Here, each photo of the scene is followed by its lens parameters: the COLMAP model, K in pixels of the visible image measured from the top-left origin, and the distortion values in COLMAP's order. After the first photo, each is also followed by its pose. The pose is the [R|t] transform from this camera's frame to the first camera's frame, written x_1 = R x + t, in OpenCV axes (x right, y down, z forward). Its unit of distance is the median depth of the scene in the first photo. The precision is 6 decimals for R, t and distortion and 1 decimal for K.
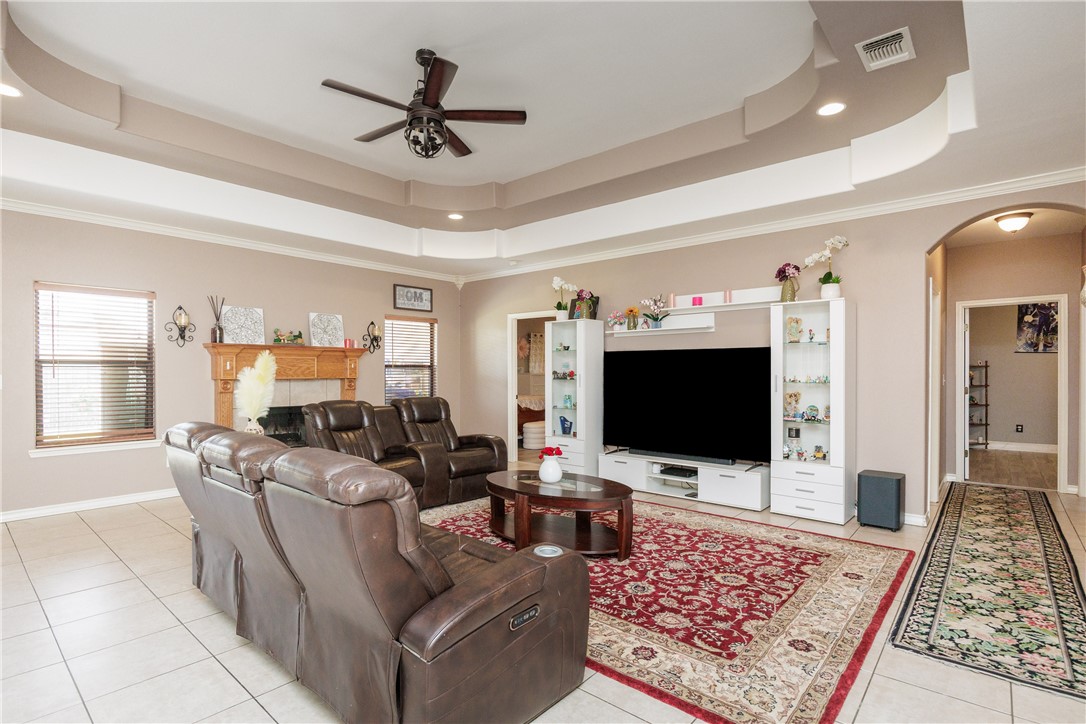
lens RADIAL K [[523.8, 0, 542.1], [0, 523.8, 377.8], [0, 0, 1]] dist [-0.000755, -0.000312]
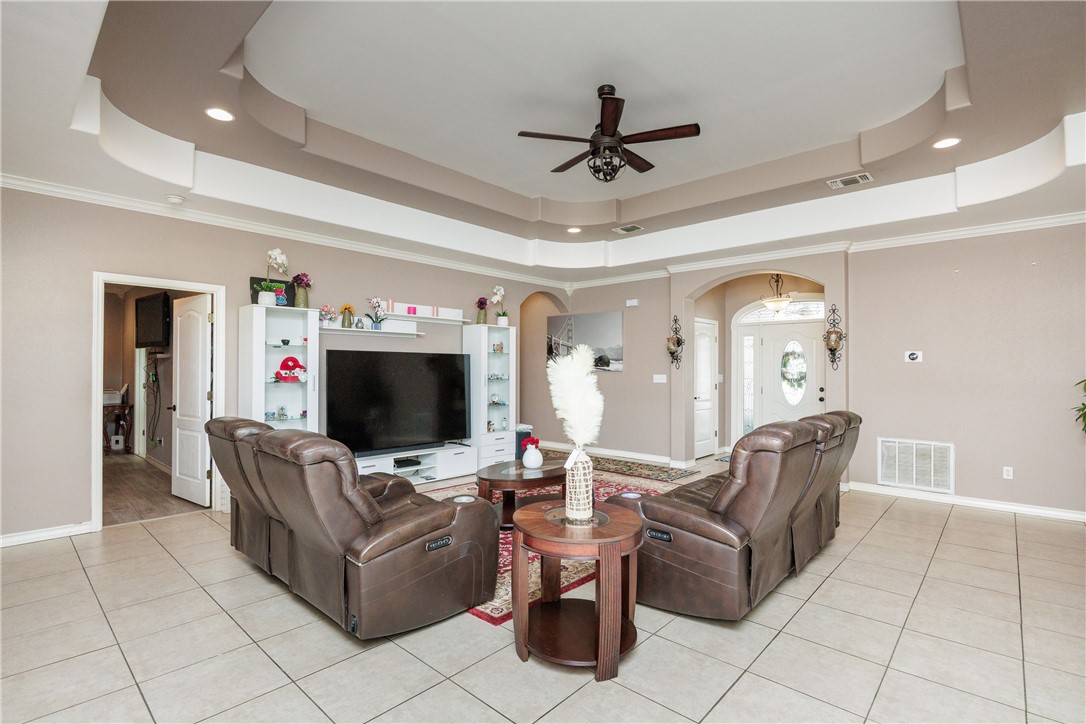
lens RADIAL K [[499.0, 0, 548.4], [0, 499.0, 366.2], [0, 0, 1]] dist [-0.001726, -0.000168]
pose [[0.014127, 0.008448, 0.999865, -0.947968], [0.010424, 0.999909, -0.008596, -0.014513], [-0.999846, 0.010544, 0.014037, 0.825239]]
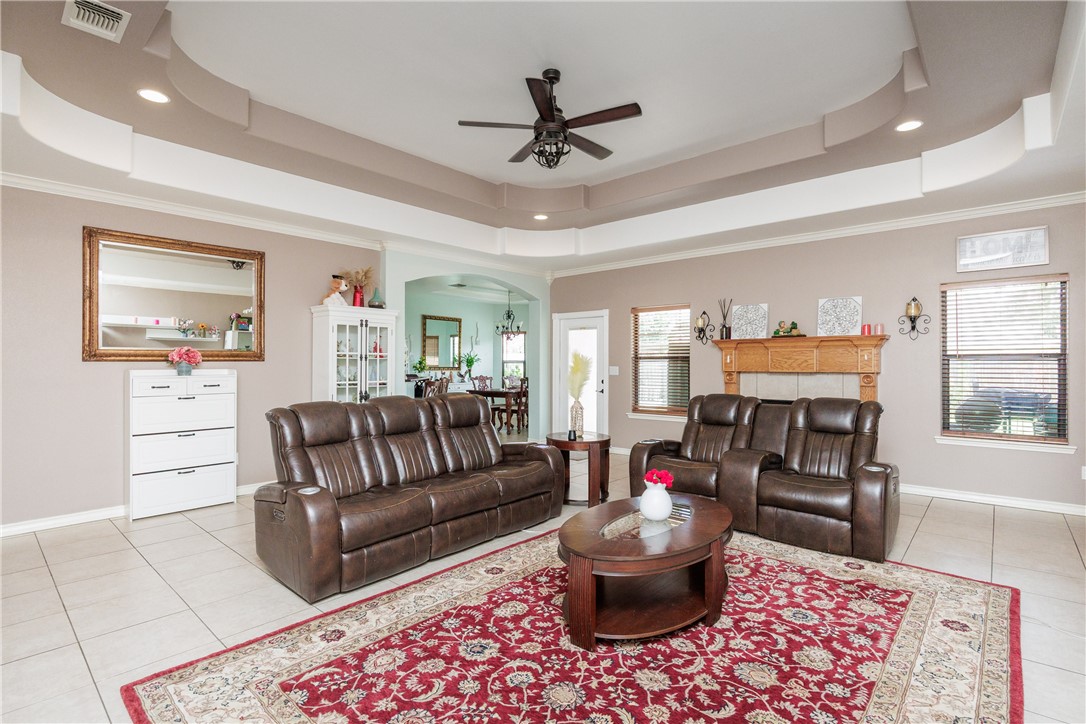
lens RADIAL K [[514.6, 0, 542.4], [0, 514.6, 368.4], [0, 0, 1]] dist [-0.012212, -0.000574]
pose [[-0.014060, 0.005977, -0.999883, 0.630431], [-0.011618, 0.999914, 0.006141, -0.007159], [0.999834, 0.011703, -0.013989, 0.748326]]
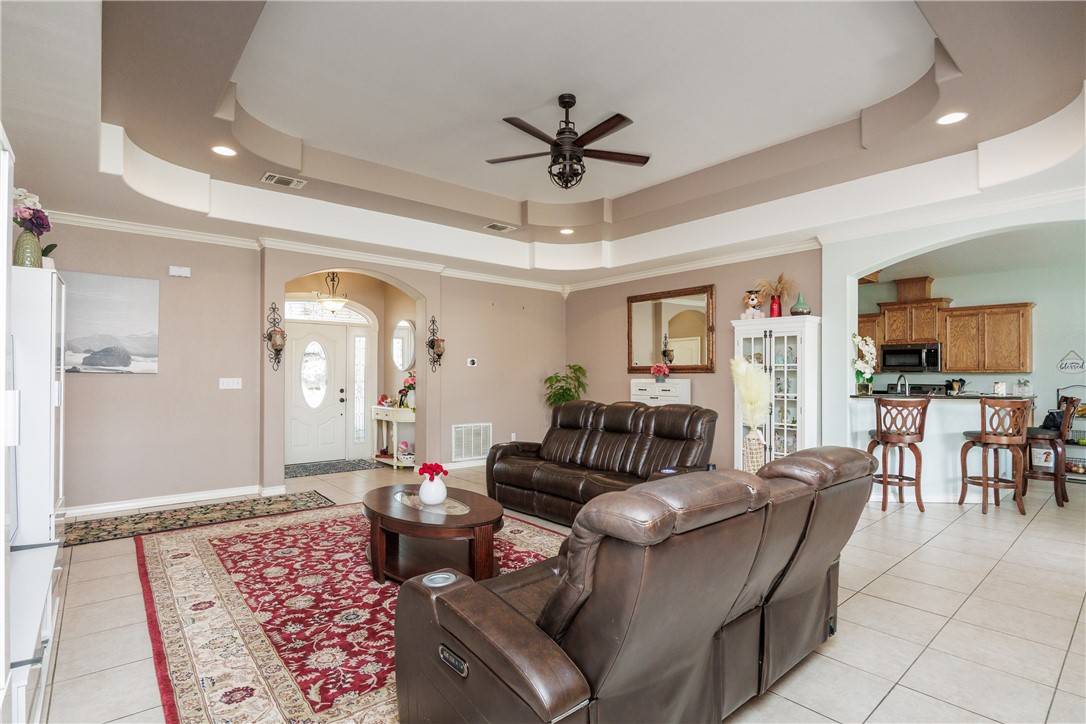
lens RADIAL K [[525.2, 0, 547.2], [0, 525.2, 369.1], [0, 0, 1]] dist [-0.002531, -0.000880]
pose [[-0.989509, -0.001527, 0.144461, -0.259311], [-0.001094, 0.999995, 0.003080, -0.023202], [-0.144465, 0.002890, -0.989506, 1.607132]]
